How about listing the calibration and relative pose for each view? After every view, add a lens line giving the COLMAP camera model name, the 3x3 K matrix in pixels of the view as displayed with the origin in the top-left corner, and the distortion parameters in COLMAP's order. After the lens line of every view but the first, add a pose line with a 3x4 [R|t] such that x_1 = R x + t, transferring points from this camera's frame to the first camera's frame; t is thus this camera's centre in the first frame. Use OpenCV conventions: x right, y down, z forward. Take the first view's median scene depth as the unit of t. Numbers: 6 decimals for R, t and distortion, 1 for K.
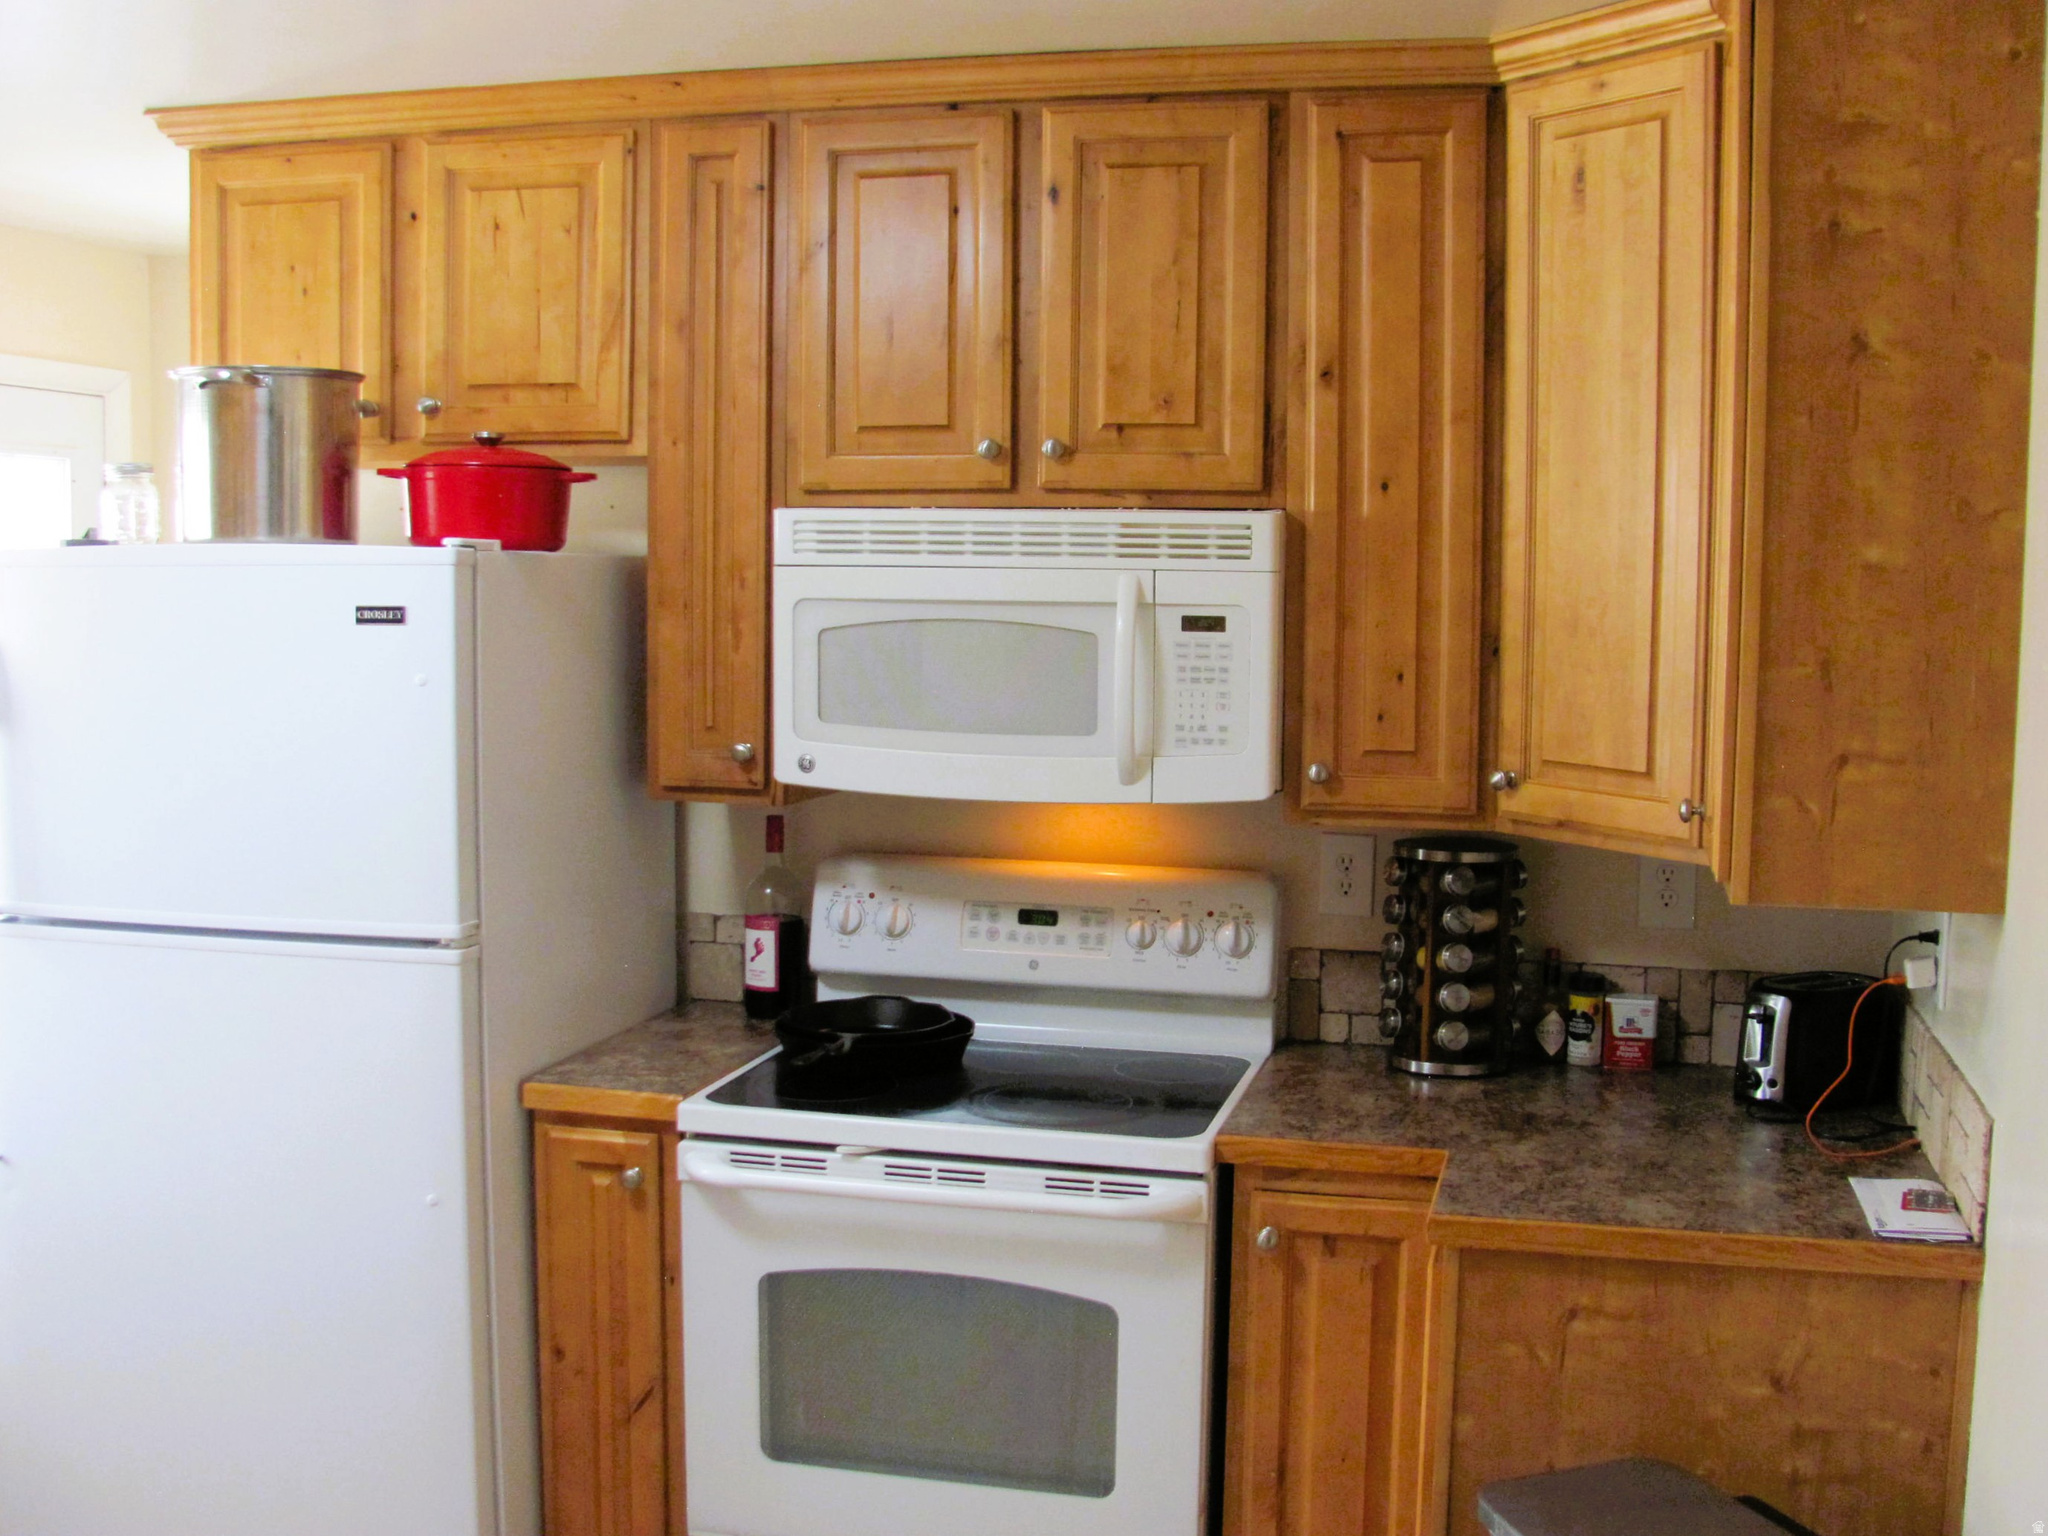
lens RADIAL K [[2217.6, 0, 1079.3], [0, 2217.6, 770.3], [0, 0, 1]] dist [-0.205337, 0.242366]
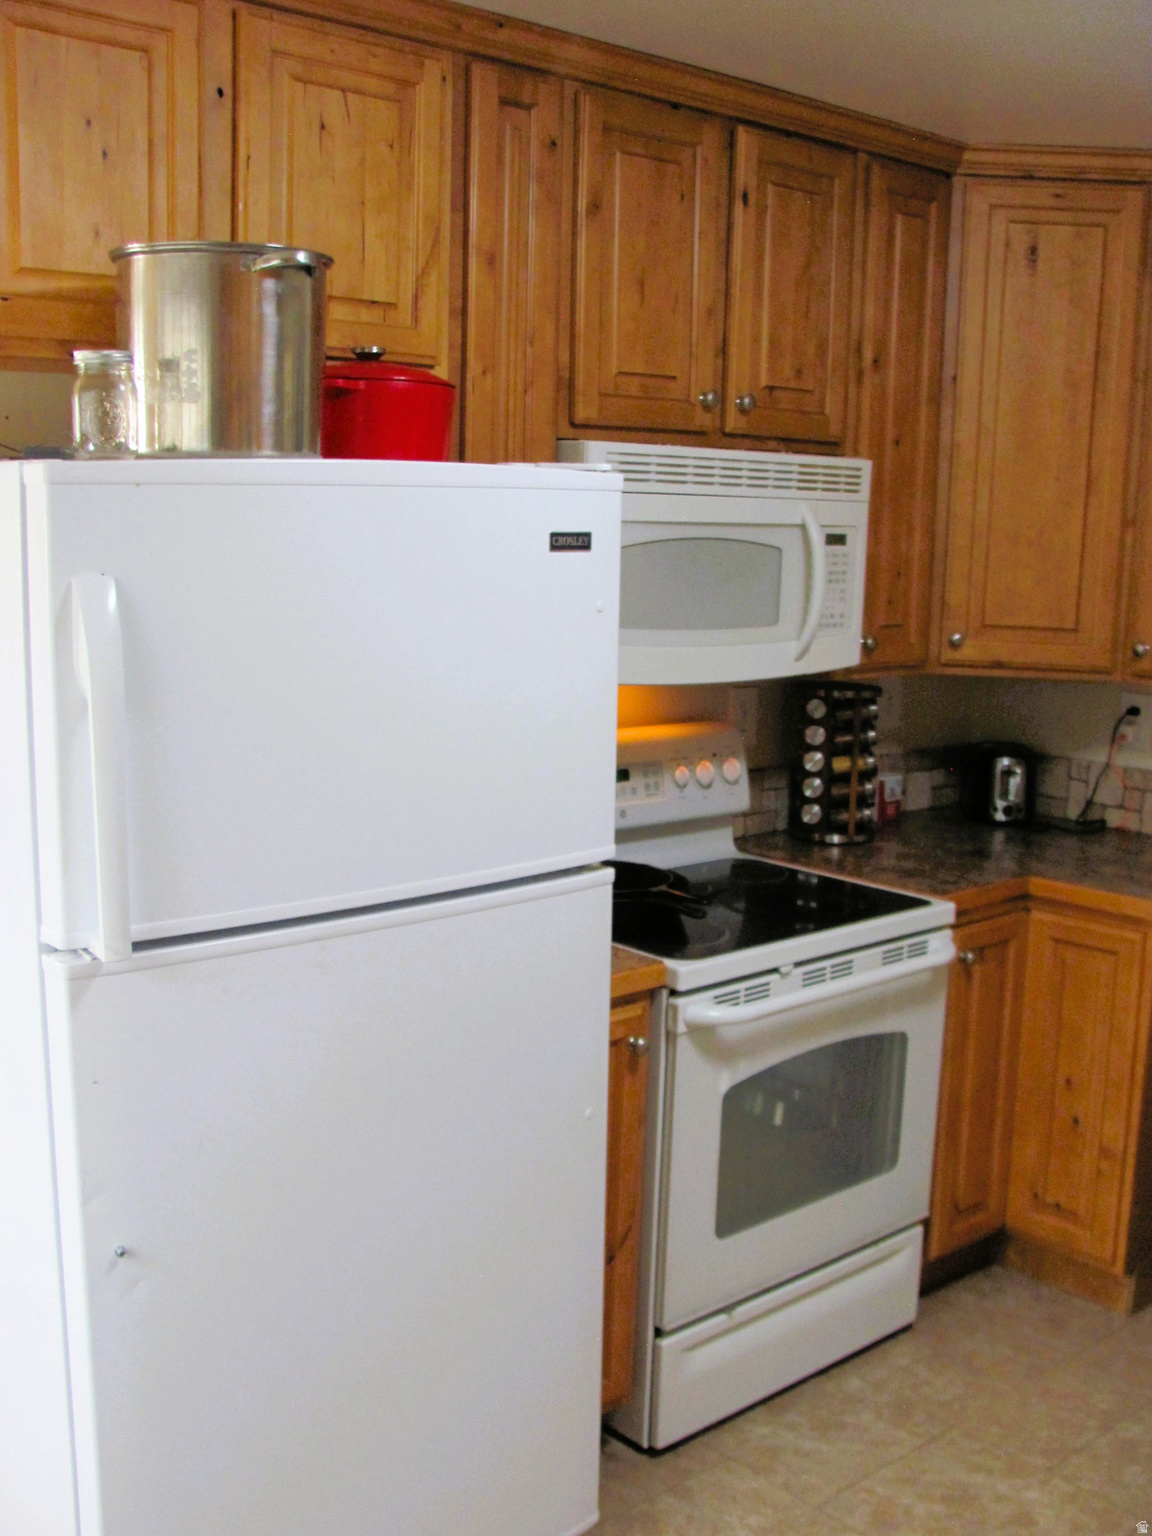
lens RADIAL K [[1663.2, 0, 577.1], [0, 1663.2, 813.9], [0, 0, 1]] dist [-0.205337, 0.242366]
pose [[0.576580, -0.150132, 0.803129, -0.861864], [0.055221, 0.987886, 0.145025, -0.053919], [-0.815172, -0.039269, 0.577886, 0.523803]]
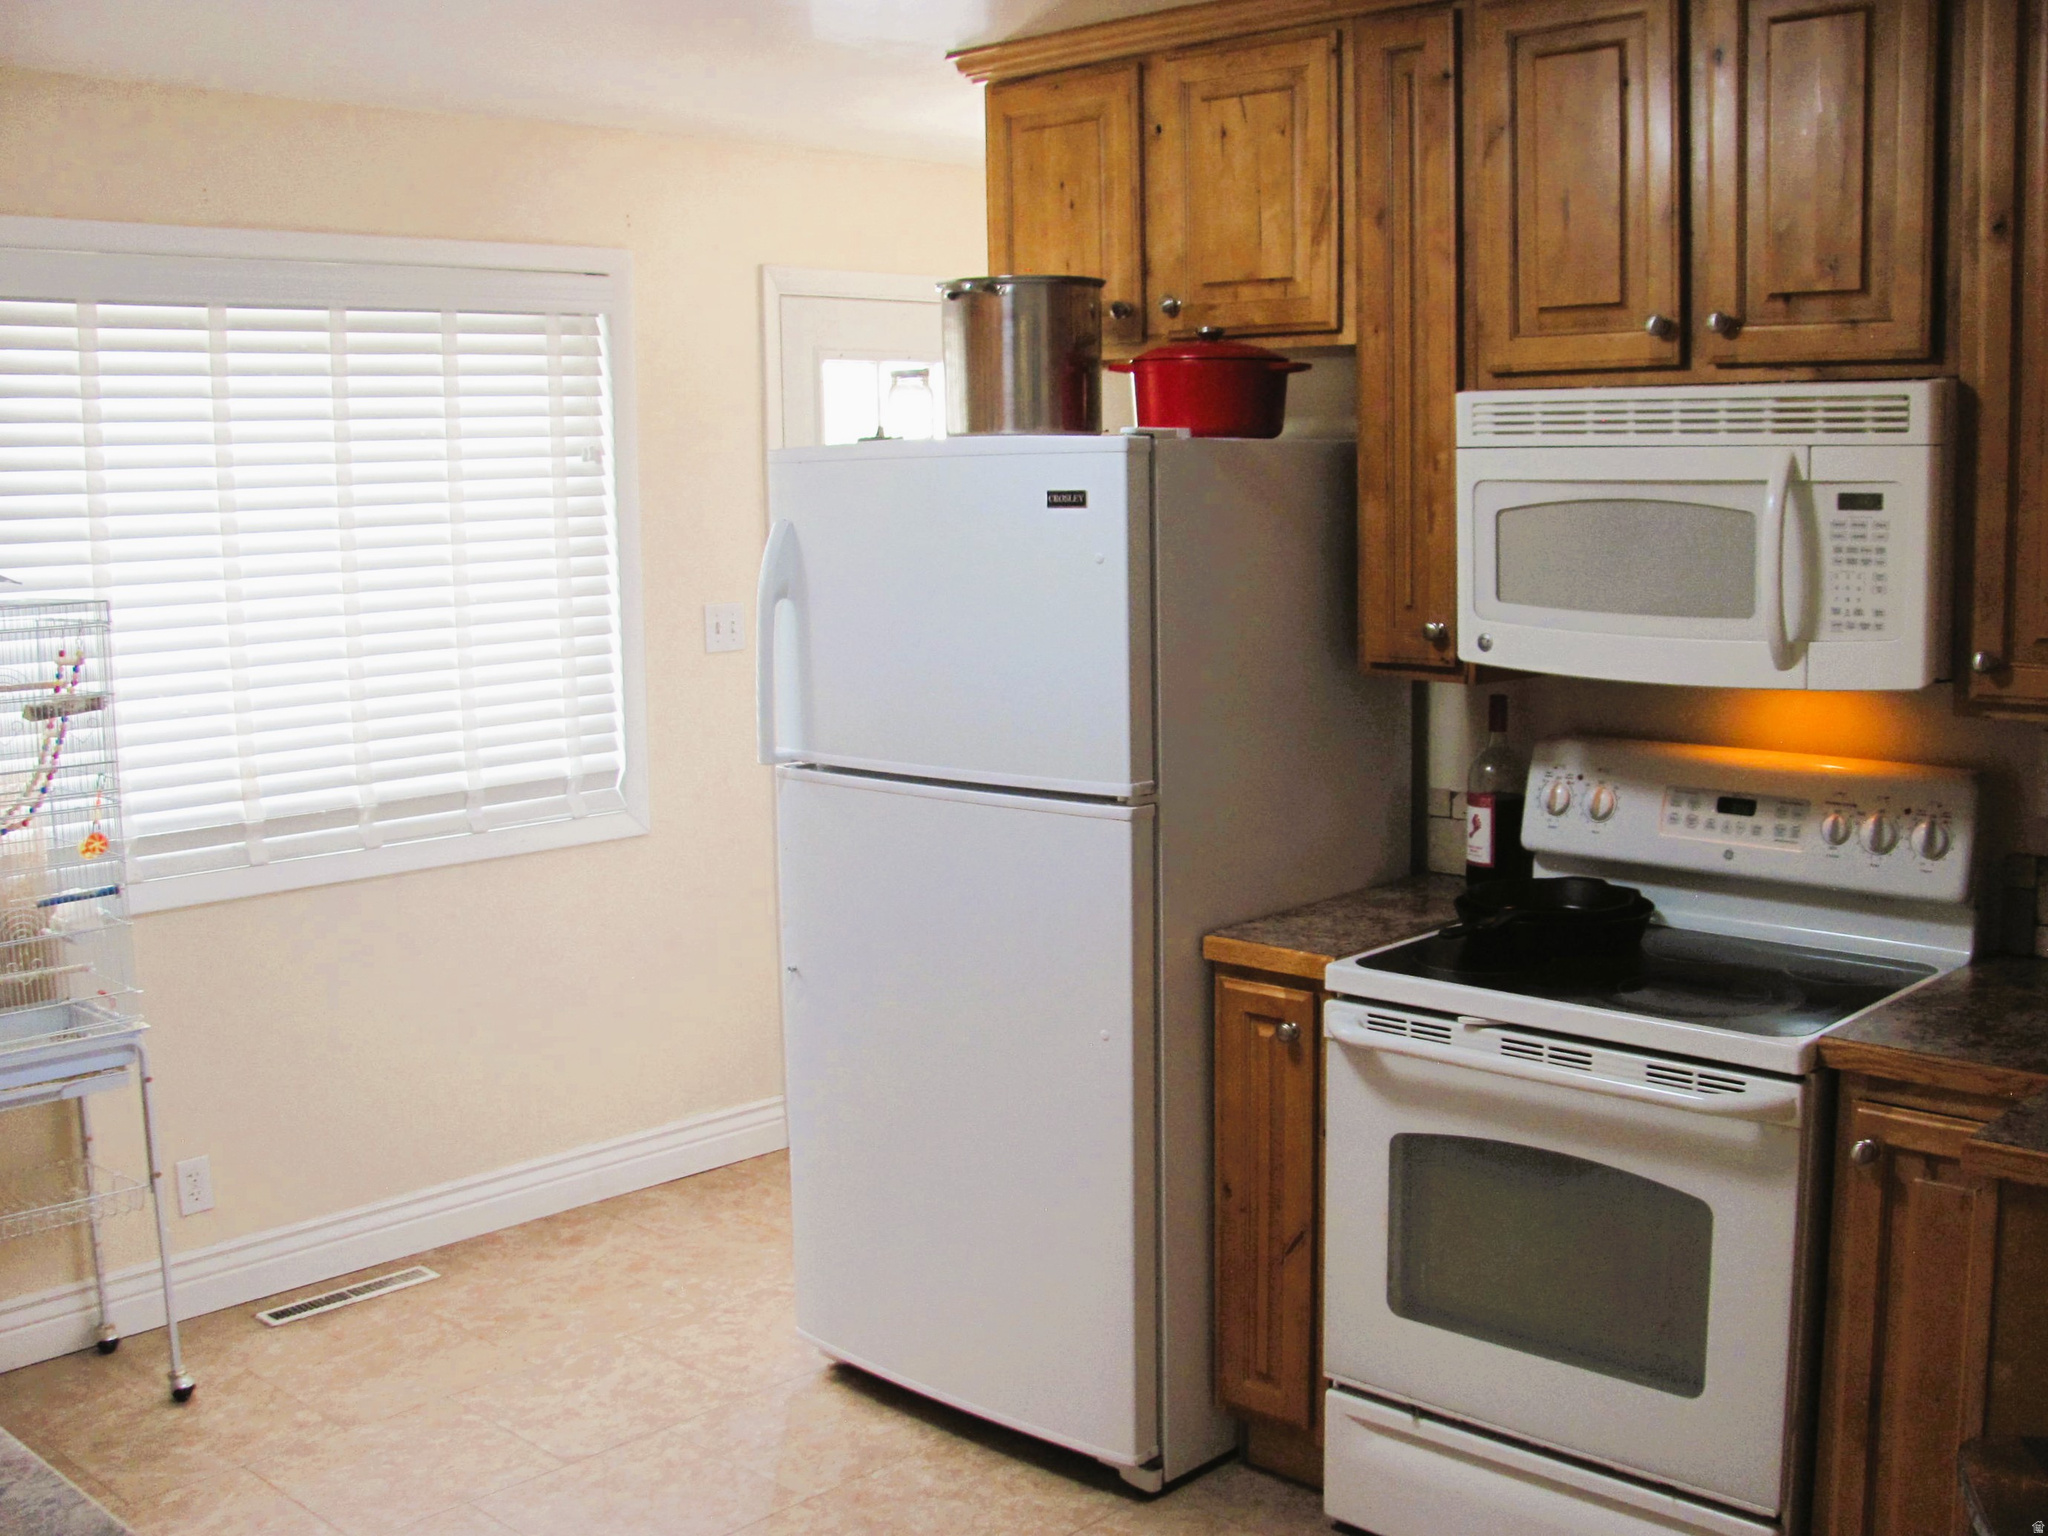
lens RADIAL K [[2217.6, 0, 1079.3], [0, 2217.6, 770.3], [0, 0, 1]] dist [-0.205337, 0.242366]
pose [[0.869345, 0.042352, -0.492388, 0.221266], [-0.018283, 0.998395, 0.053596, 0.004904], [0.493867, -0.037591, 0.868724, 0.027230]]
